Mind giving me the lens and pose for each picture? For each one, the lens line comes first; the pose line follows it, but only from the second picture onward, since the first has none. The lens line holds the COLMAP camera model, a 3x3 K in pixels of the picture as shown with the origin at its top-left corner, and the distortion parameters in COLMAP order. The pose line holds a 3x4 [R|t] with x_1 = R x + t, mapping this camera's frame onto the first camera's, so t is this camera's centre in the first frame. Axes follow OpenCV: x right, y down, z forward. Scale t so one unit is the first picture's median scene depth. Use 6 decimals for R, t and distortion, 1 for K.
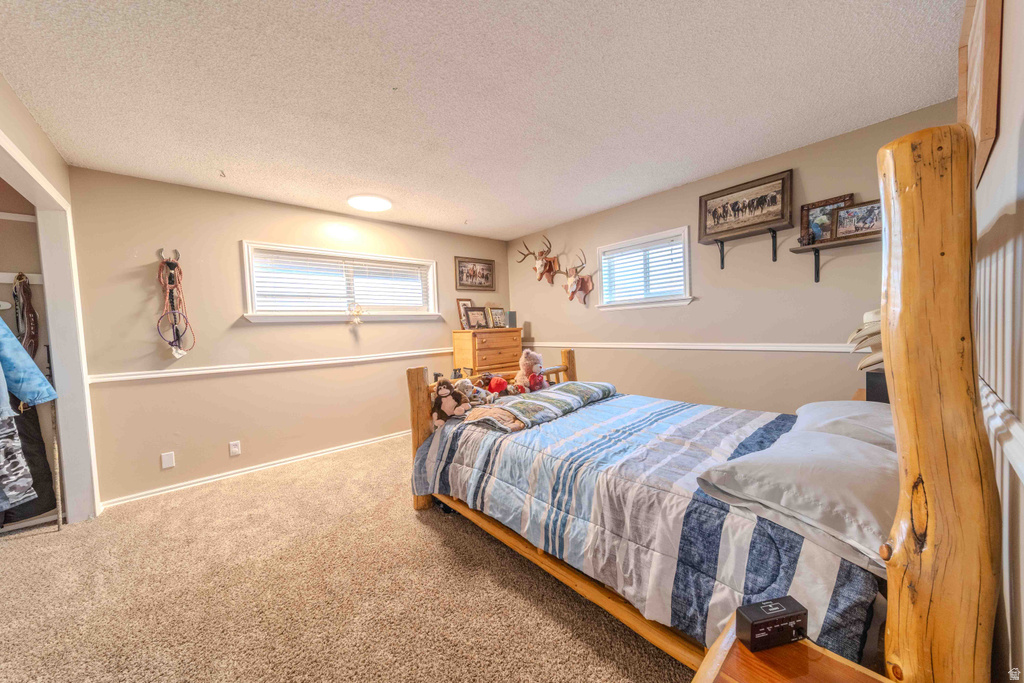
lens RADIAL K [[359.2, 0, 510.7], [0, 359.2, 342.6], [0, 0, 1]] dist [0.008888, -0.000510]
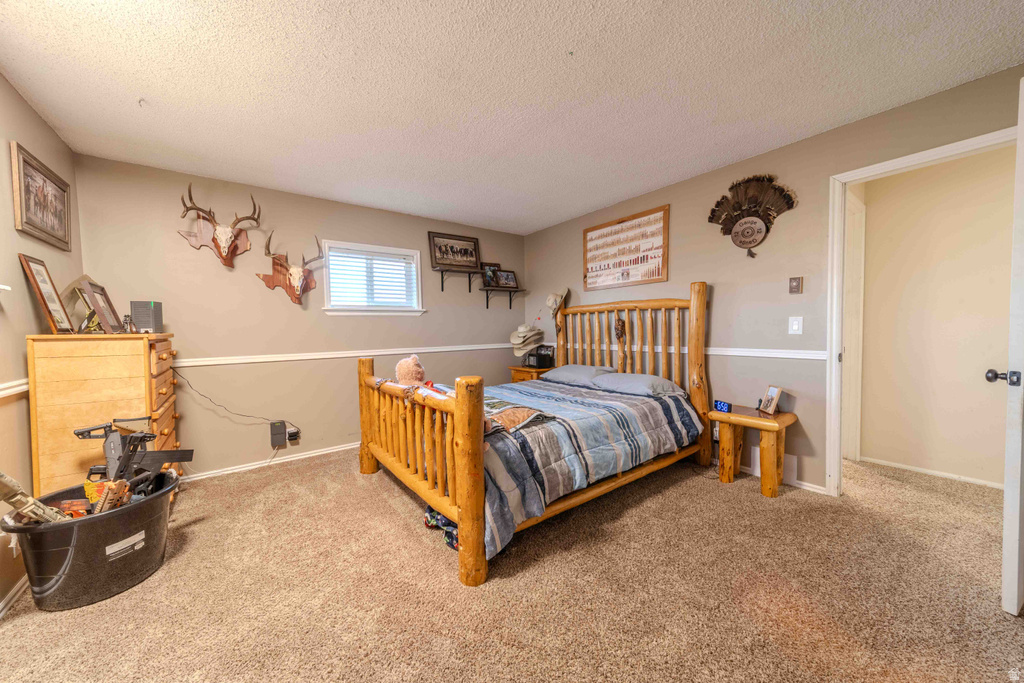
lens RADIAL K [[359.2, 0, 509.7], [0, 359.2, 339.0], [0, 0, 1]] dist [0.008888, -0.000510]
pose [[0.078786, 0.011087, 0.996830, -0.750027], [0.055779, 0.998323, -0.015512, 0.007136], [-0.995330, 0.056824, 0.078035, 0.682702]]
